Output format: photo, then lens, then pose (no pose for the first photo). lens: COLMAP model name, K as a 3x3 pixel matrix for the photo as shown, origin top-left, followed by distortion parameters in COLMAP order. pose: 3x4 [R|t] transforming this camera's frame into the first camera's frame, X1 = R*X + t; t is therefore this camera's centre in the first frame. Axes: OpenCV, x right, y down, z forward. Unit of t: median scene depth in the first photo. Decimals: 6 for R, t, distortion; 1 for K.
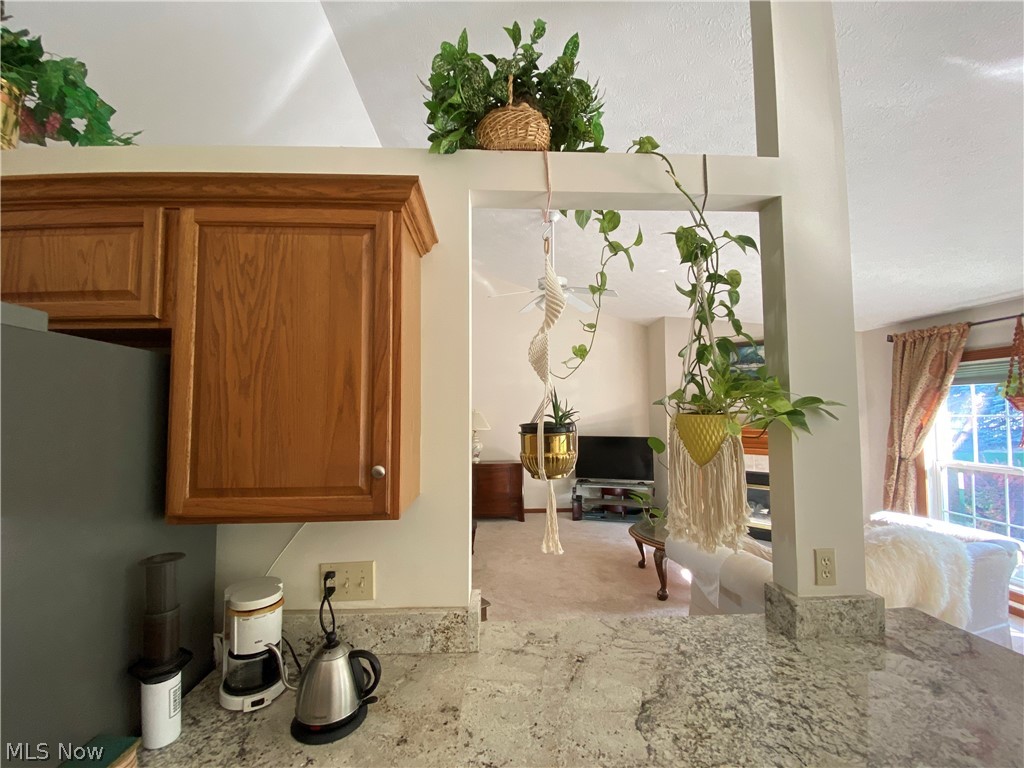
lens RADIAL K [[415.8, 0, 511.8], [0, 415.8, 388.3], [0, 0, 1]] dist [0.018081, -0.020103]
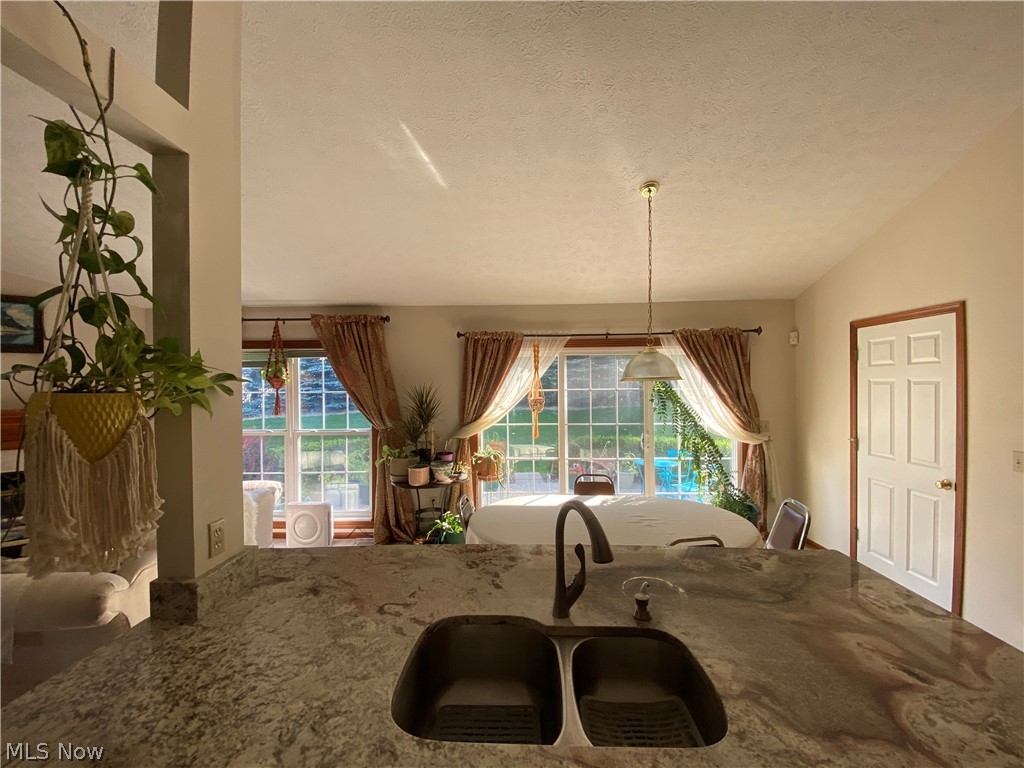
lens RADIAL K [[415.8, 0, 511.8], [0, 415.8, 388.3], [0, 0, 1]] dist [0.018081, -0.020103]
pose [[0.074709, -0.006263, 0.997186, -0.226409], [-0.042853, 0.999036, 0.009485, 0.015777], [-0.996284, -0.043441, 0.074368, 0.208211]]
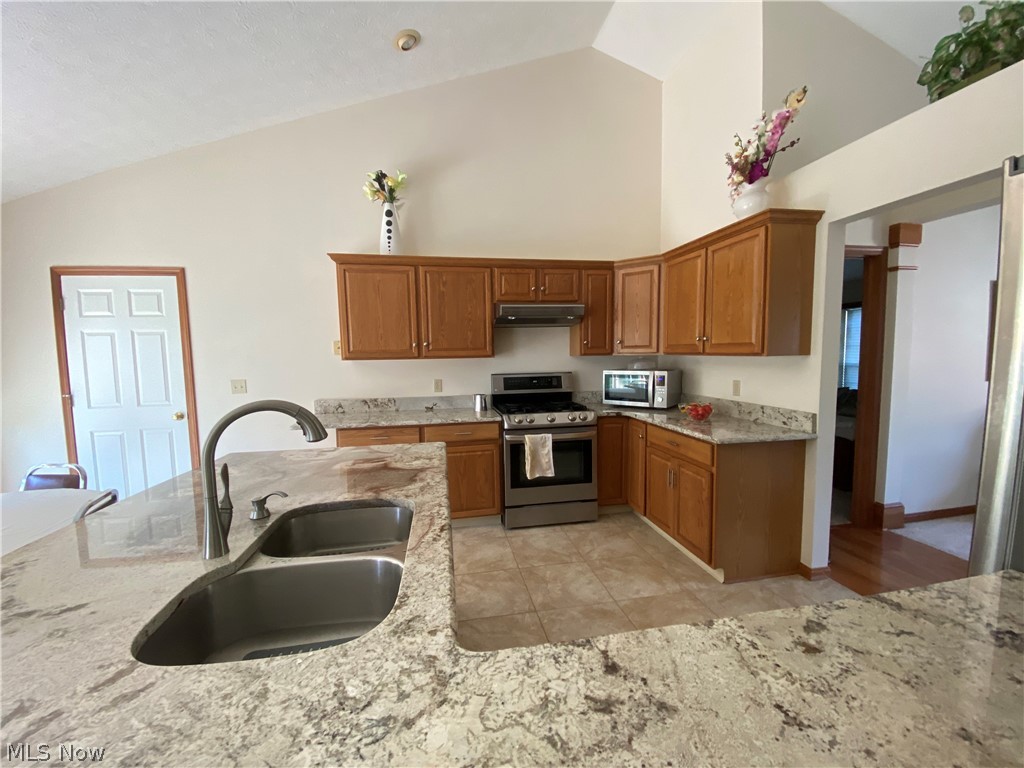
lens RADIAL K [[413.3, 0, 511.5], [0, 413.3, 386.5], [0, 0, 1]] dist [0.035416, -0.029695]
pose [[-0.990475, 0.034474, -0.133307, 0.280162], [0.030697, 0.999070, 0.030288, 0.217658], [0.134228, 0.025907, -0.990612, 0.975724]]
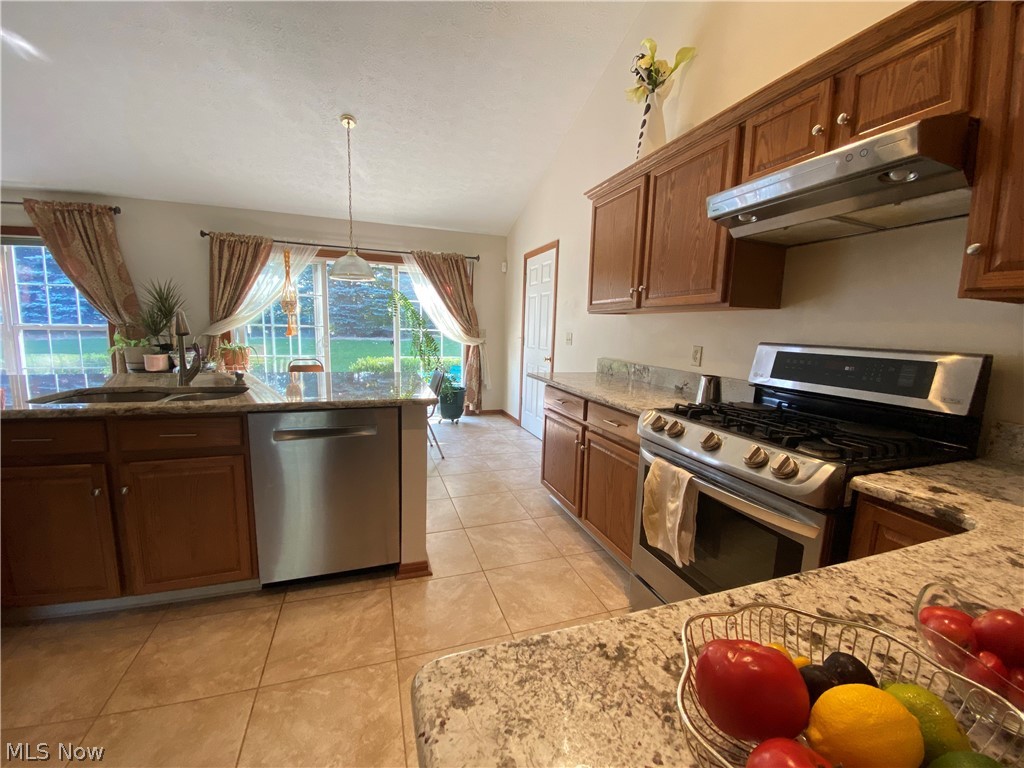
lens RADIAL K [[413.3, 0, 511.5], [0, 413.3, 386.5], [0, 0, 1]] dist [0.035416, -0.029695]
pose [[-0.281614, -0.137985, 0.949555, -1.074599], [-0.077876, 0.989628, 0.120712, 0.256653], [-0.956362, -0.039954, -0.289438, -0.554209]]
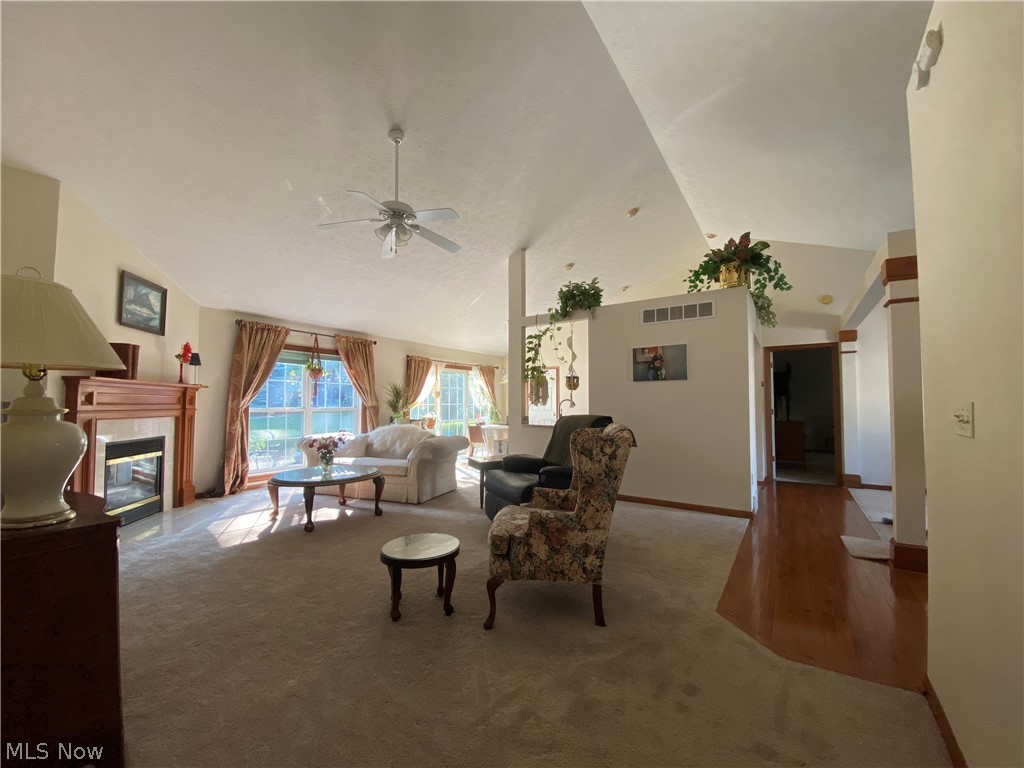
lens RADIAL K [[413.3, 0, 511.5], [0, 413.3, 386.5], [0, 0, 1]] dist [0.035416, -0.029695]
pose [[-0.803666, 0.028855, 0.594380, -1.875255], [-0.027782, 0.995915, -0.085913, 0.559458], [-0.594431, -0.085558, -0.799582, 4.682620]]
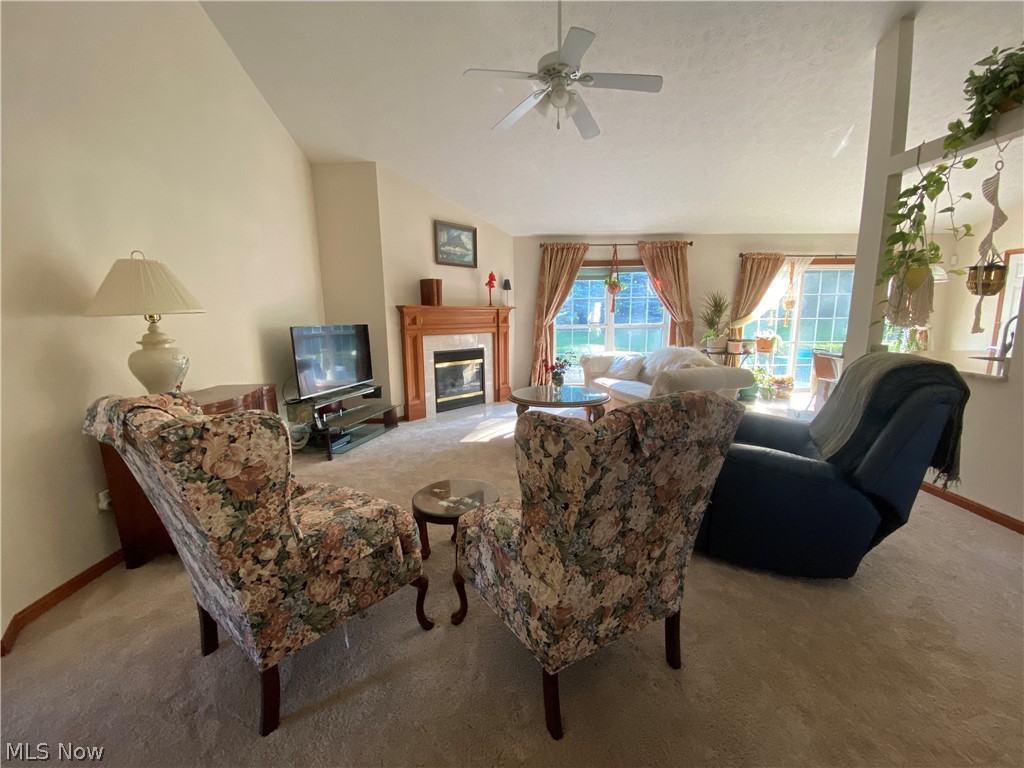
lens RADIAL K [[413.3, 0, 511.5], [0, 413.3, 386.5], [0, 0, 1]] dist [0.035416, -0.029695]
pose [[0.034017, -0.164583, 0.985776, -1.963322], [-0.038599, 0.985395, 0.165852, 0.413996], [-0.998676, -0.043691, 0.027167, 3.167012]]
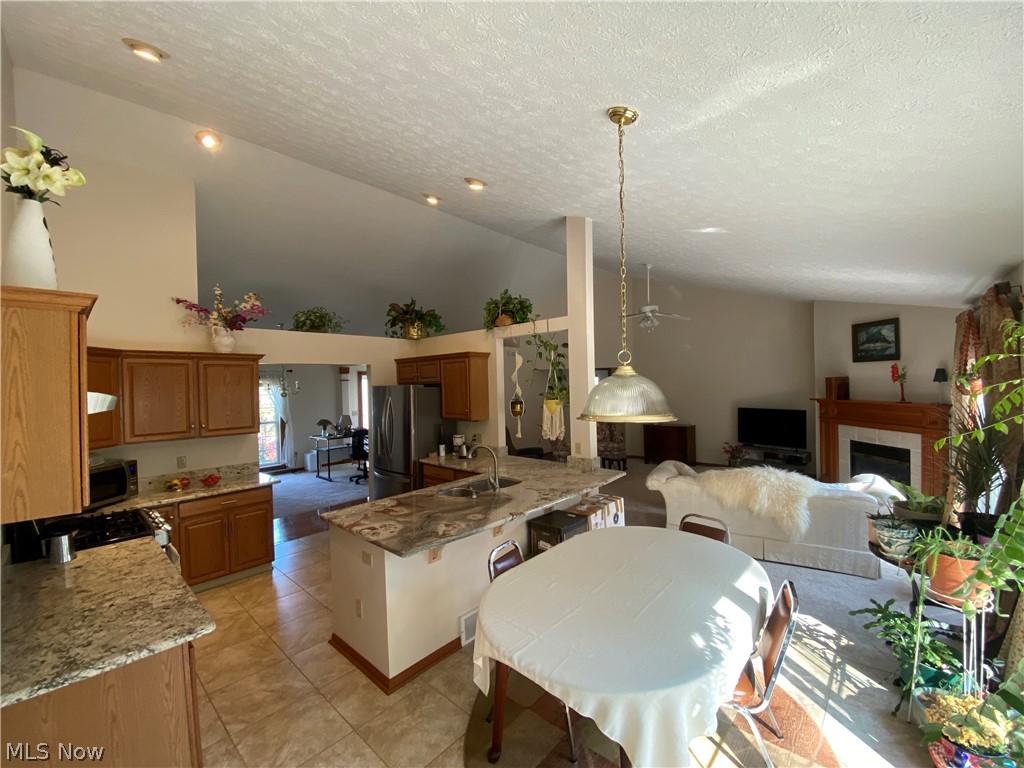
lens RADIAL K [[413.3, 0, 511.5], [0, 413.3, 386.5], [0, 0, 1]] dist [0.035416, -0.029695]
pose [[0.704240, -0.005891, -0.709938, 2.598243], [0.060651, 0.996809, 0.051893, -0.231028], [0.707367, -0.079604, 0.702350, -1.519143]]
